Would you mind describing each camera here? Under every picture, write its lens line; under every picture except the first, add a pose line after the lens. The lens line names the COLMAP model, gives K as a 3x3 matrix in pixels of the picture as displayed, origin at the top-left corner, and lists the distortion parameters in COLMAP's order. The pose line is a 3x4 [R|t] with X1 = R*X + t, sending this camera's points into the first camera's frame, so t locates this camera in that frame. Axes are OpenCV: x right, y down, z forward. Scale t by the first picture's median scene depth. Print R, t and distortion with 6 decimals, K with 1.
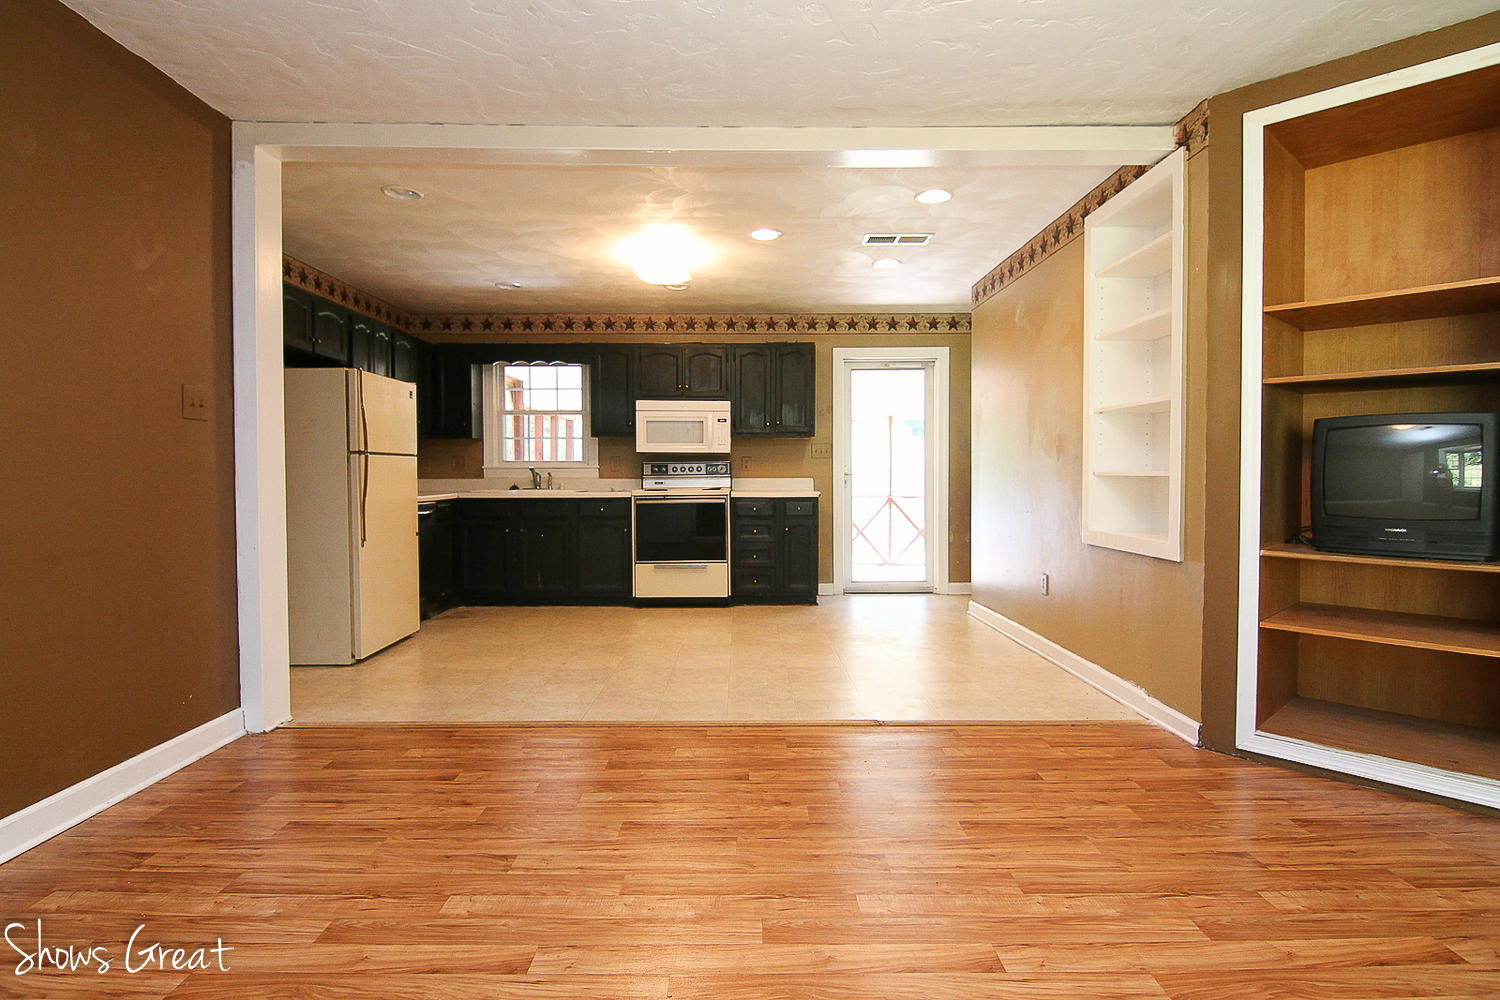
lens RADIAL K [[774.2, 0, 749.5], [0, 774.2, 490.4], [0, 0, 1]] dist [-0.013582, -0.001610]
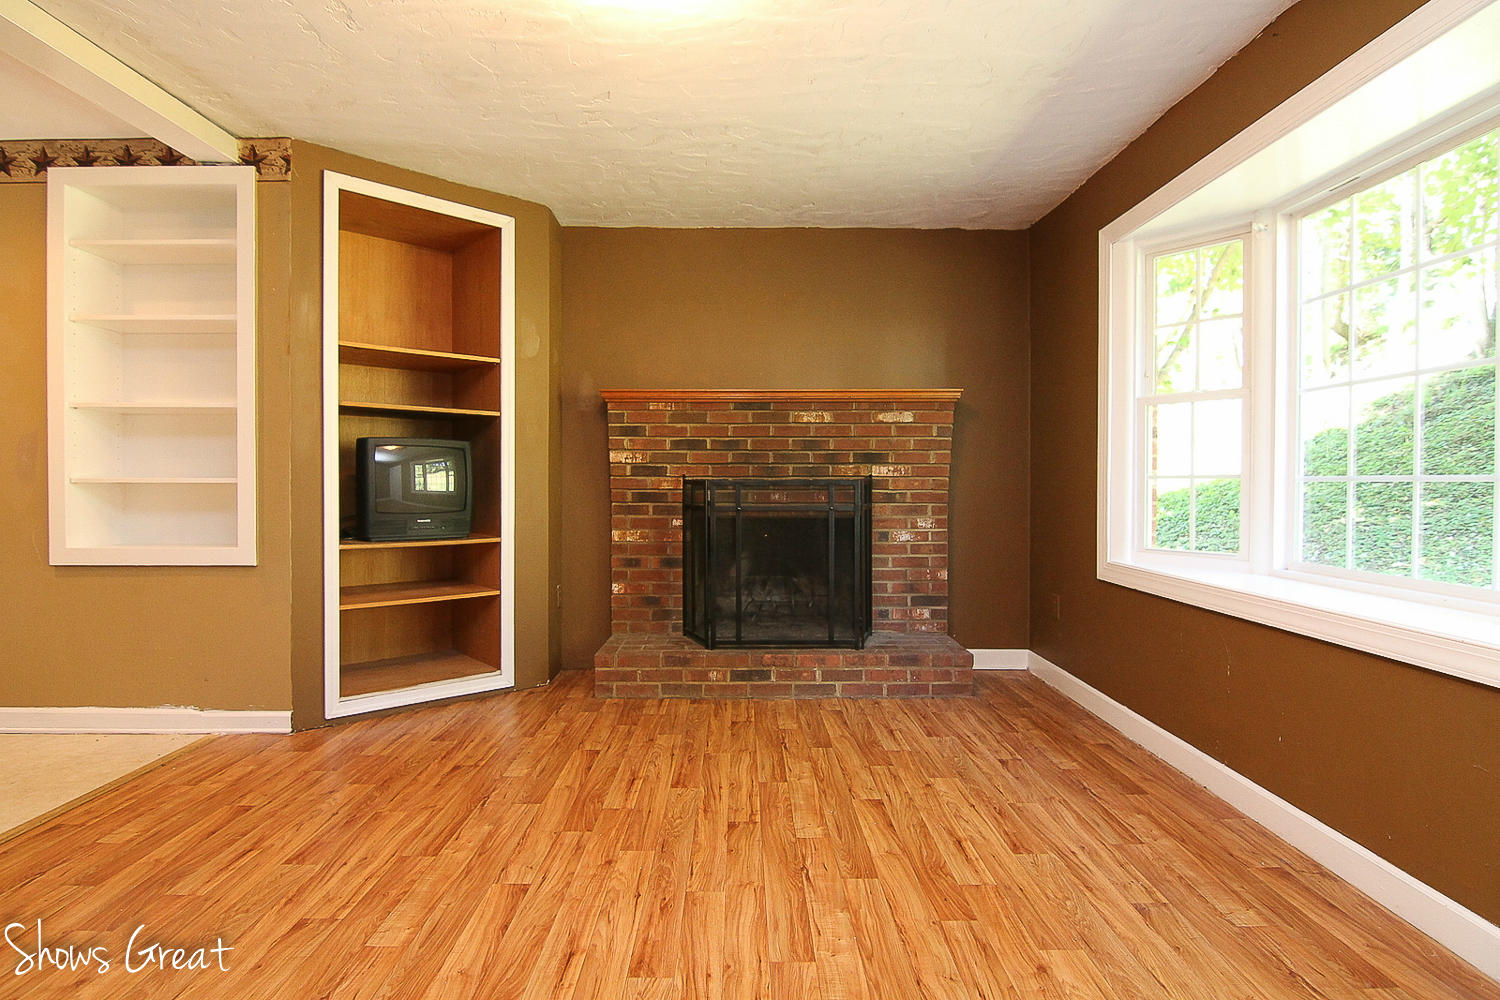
lens RADIAL K [[774.2, 0, 749.5], [0, 774.2, 490.4], [0, 0, 1]] dist [-0.013582, -0.001610]
pose [[-0.002282, -0.013353, 0.999908, -0.504554], [0.020420, 0.999702, 0.013397, -0.009450], [-0.999789, 0.020449, -0.002009, 0.355839]]
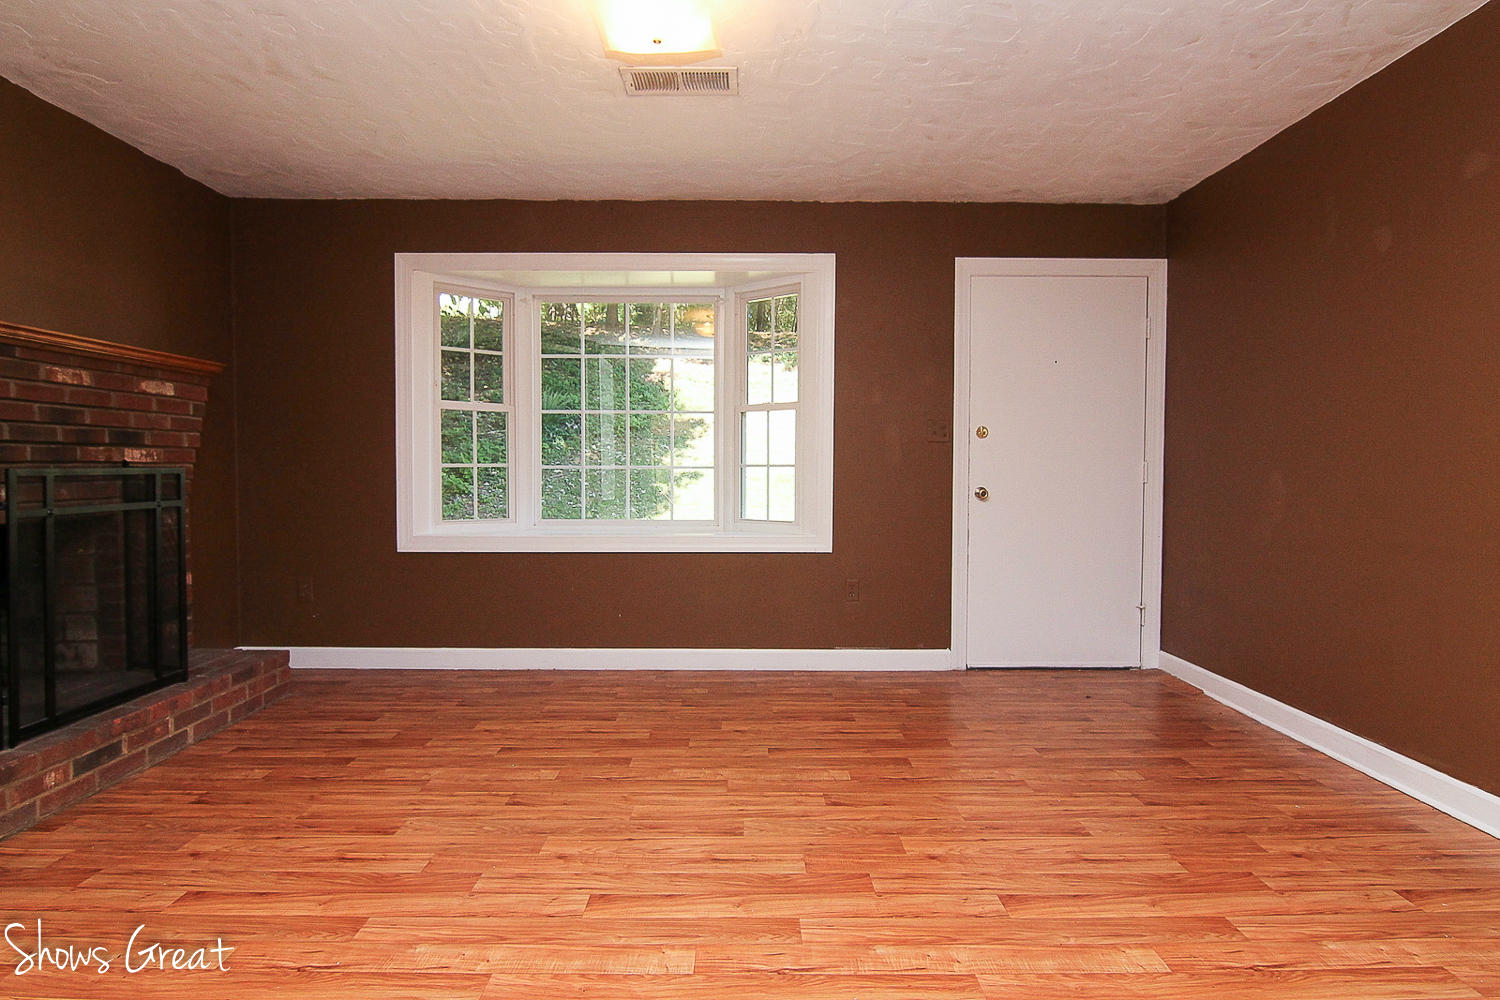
lens RADIAL K [[774.2, 0, 749.5], [0, 774.2, 490.4], [0, 0, 1]] dist [-0.013582, -0.001610]
pose [[-0.999993, -0.002678, -0.002704, 0.053208], [-0.002810, 0.998735, 0.050195, -0.028817], [0.002566, 0.050202, -0.998736, 1.203166]]
